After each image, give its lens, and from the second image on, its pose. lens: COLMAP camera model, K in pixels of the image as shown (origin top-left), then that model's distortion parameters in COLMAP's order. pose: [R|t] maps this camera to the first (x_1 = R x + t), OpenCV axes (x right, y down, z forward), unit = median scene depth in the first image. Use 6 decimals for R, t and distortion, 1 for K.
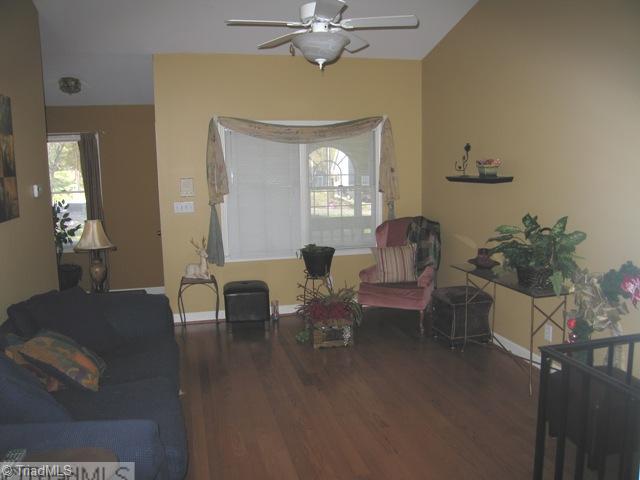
lens RADIAL K [[528.6, 0, 320.2], [0, 528.6, 242.6], [0, 0, 1]] dist [-0.114437, 0.046119]
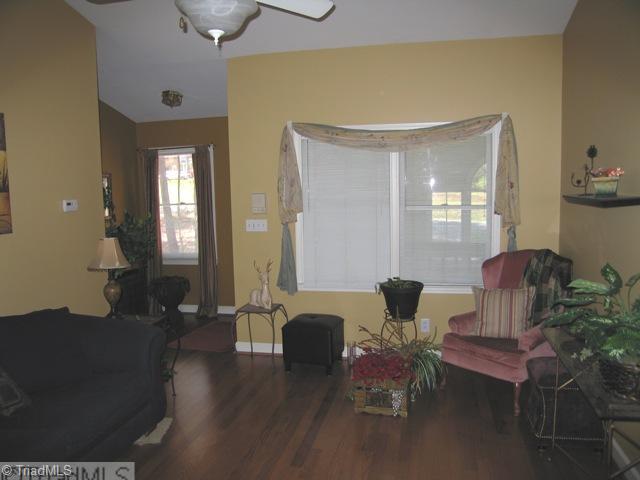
lens RADIAL K [[528.6, 0, 319.1], [0, 528.6, 240.7], [0, 0, 1]] dist [-0.114437, 0.046119]
pose [[0.892965, 0.048090, -0.447550, 0.241888], [-0.059895, 0.998129, -0.012254, -0.036107], [0.446124, 0.037748, 0.894175, 0.237572]]
